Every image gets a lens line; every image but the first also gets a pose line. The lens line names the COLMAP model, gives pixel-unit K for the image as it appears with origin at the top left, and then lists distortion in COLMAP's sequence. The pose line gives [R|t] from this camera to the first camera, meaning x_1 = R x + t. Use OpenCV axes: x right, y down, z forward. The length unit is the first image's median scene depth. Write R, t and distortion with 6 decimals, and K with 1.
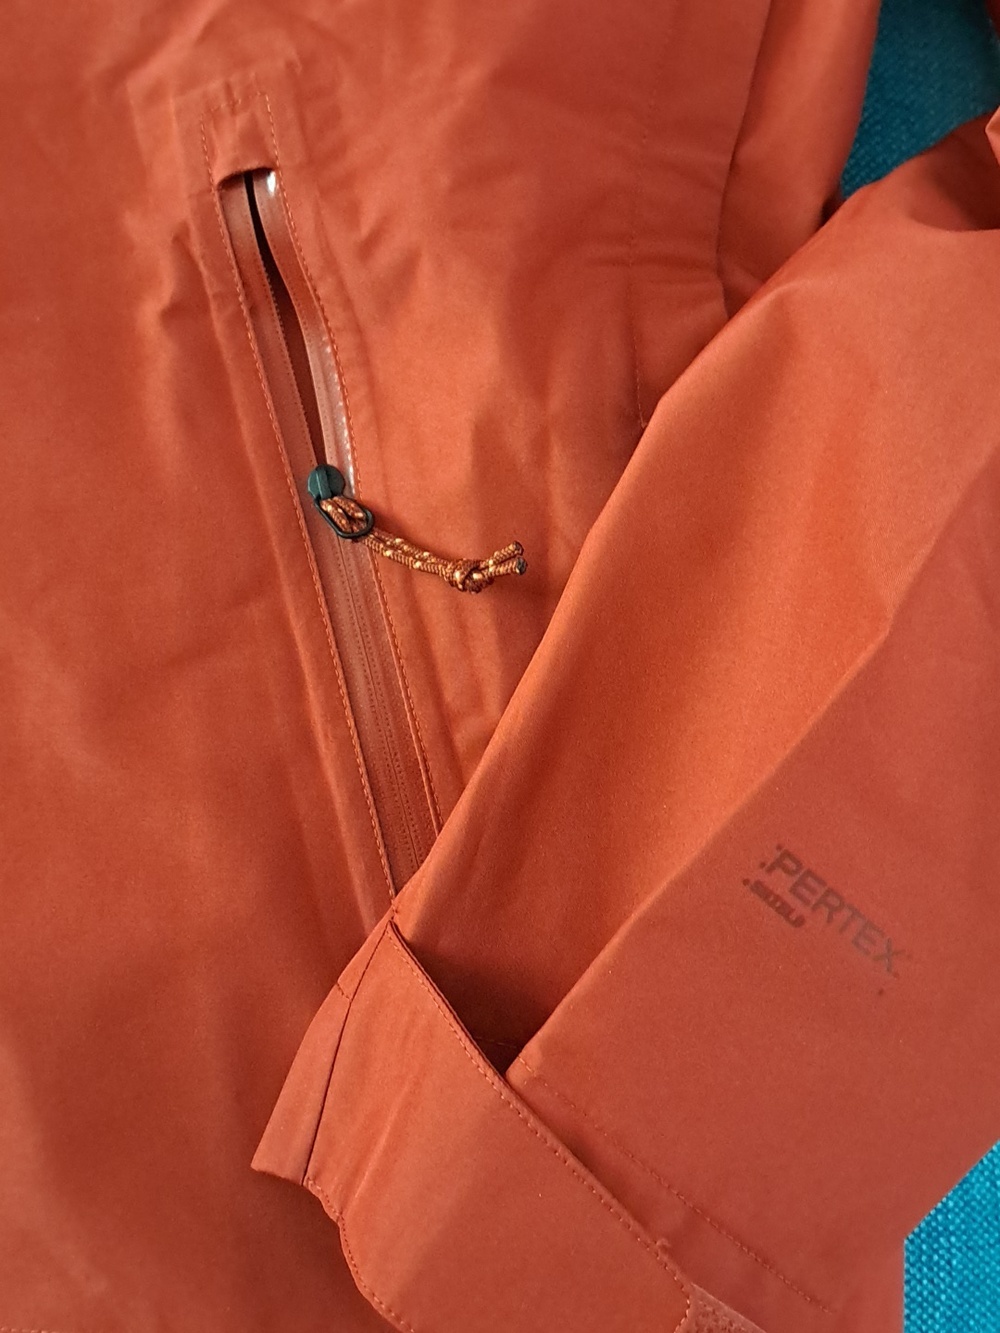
lens RADIAL K [[1462.2, 0, 500.0], [0, 1462.2, 666.5], [0, 0, 1]] dist [0.047704, -0.109353]
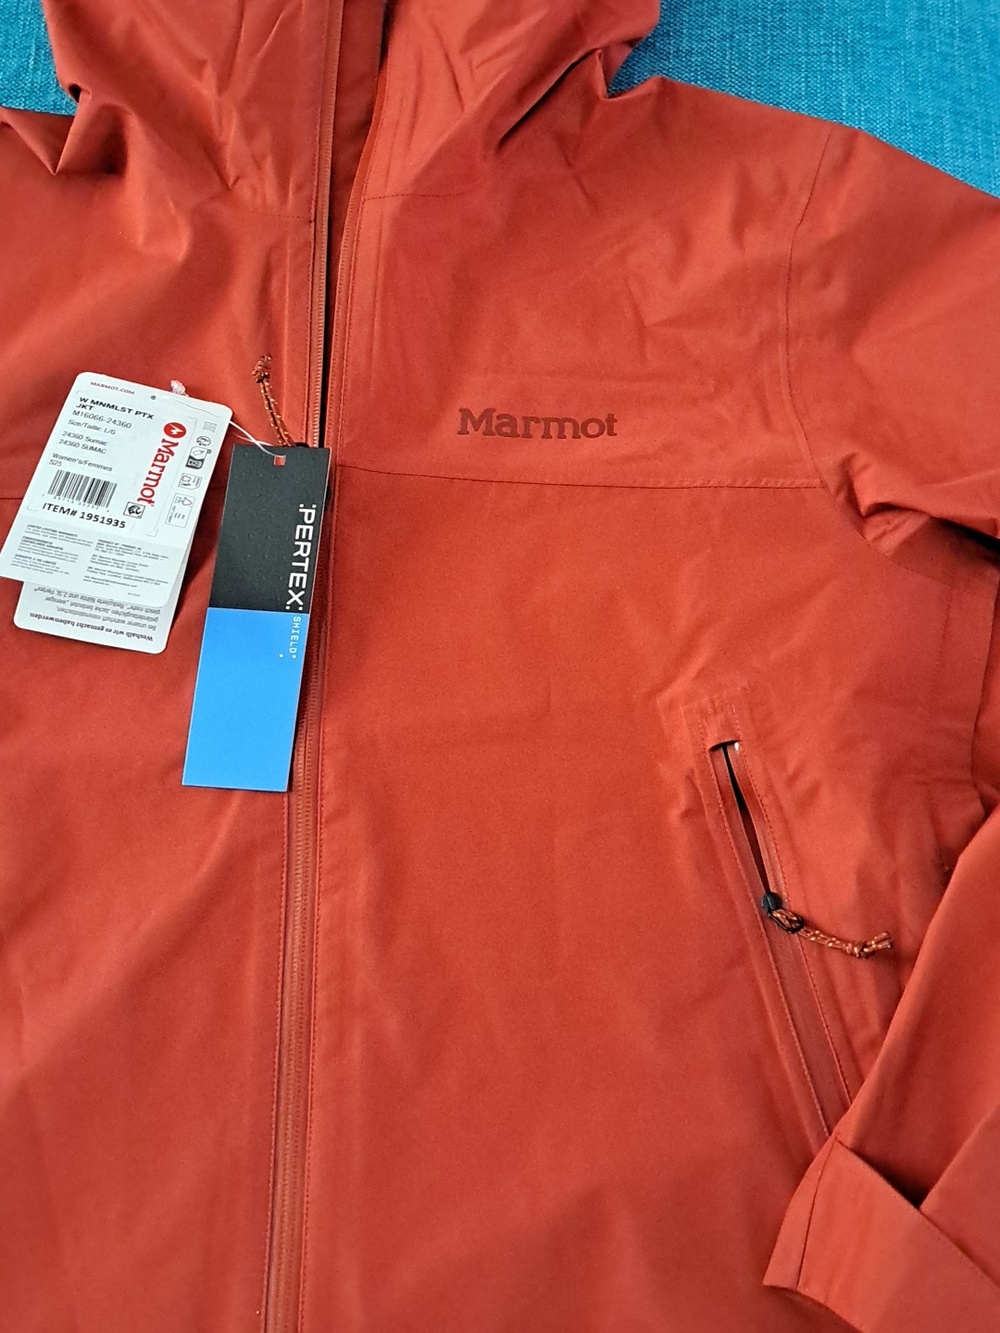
lens RADIAL K [[1462.2, 0, 500.0], [0, 1462.2, 666.5], [0, 0, 1]] dist [0.047704, -0.109353]
pose [[0.995917, -0.029423, -0.085347, -0.302348], [0.003956, 0.958715, -0.284342, 0.119708], [0.090190, 0.282844, 0.954916, -0.922749]]
